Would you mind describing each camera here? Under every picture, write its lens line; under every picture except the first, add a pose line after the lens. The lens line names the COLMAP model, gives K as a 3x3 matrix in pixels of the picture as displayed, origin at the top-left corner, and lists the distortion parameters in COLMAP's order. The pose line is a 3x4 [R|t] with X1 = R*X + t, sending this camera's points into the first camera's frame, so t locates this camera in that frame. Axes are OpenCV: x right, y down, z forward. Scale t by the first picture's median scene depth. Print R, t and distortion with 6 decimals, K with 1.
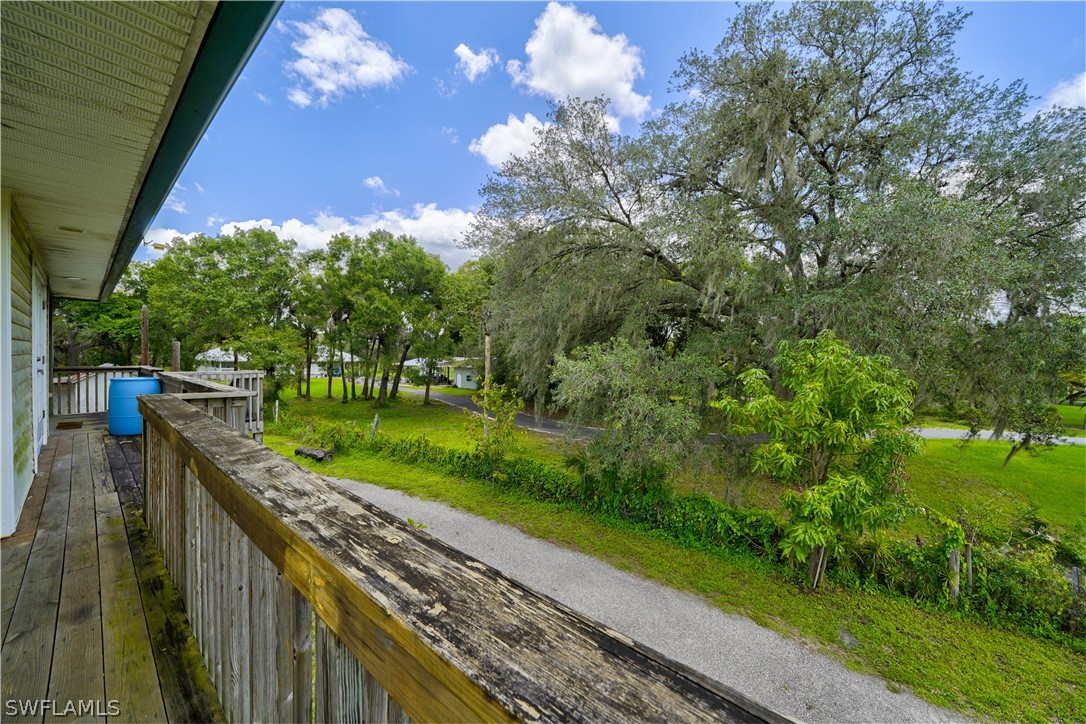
lens RADIAL K [[377.6, 0, 544.9], [0, 377.6, 363.2], [0, 0, 1]] dist [-0.016205, 0.000140]
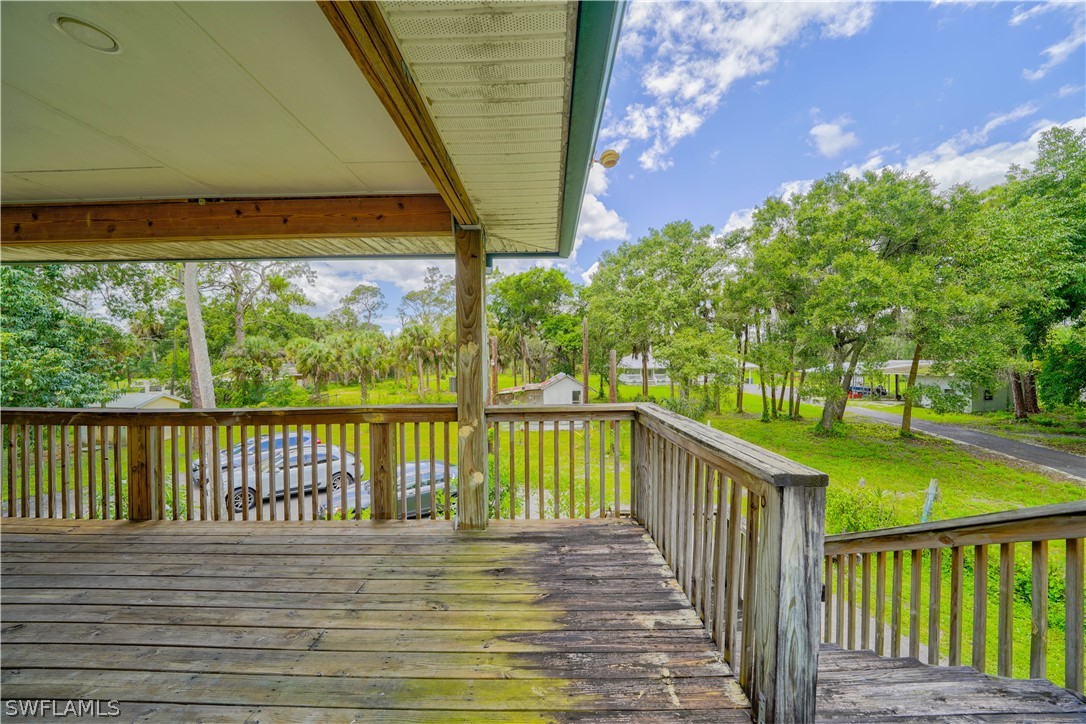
lens RADIAL K [[377.6, 0, 544.9], [0, 377.6, 363.2], [0, 0, 1]] dist [-0.016205, 0.000140]
pose [[0.616690, -0.016433, -0.787034, -1.161680], [0.008441, 0.999863, -0.014263, -0.049864], [0.787160, 0.002153, 0.616744, 0.924640]]
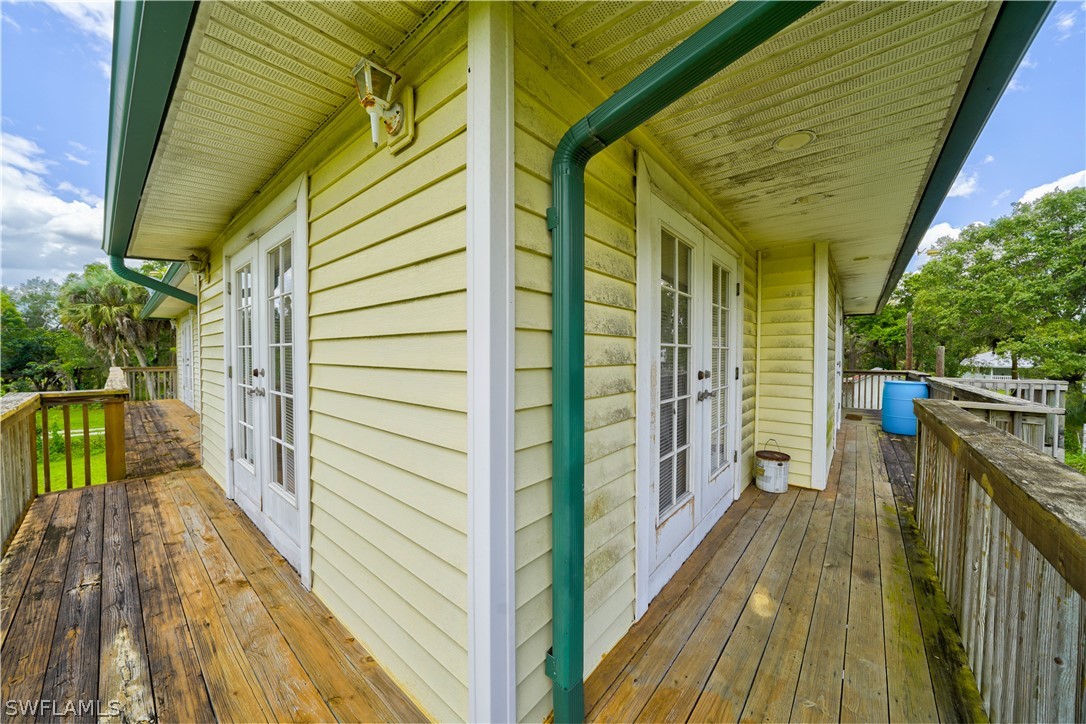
lens RADIAL K [[377.6, 0, 544.9], [0, 377.6, 363.2], [0, 0, 1]] dist [-0.016205, 0.000140]
pose [[-0.024762, 0.005045, -0.999681, -0.009144], [-0.018857, 0.999807, 0.005512, 0.000176], [0.999516, 0.018987, -0.024662, -0.017224]]
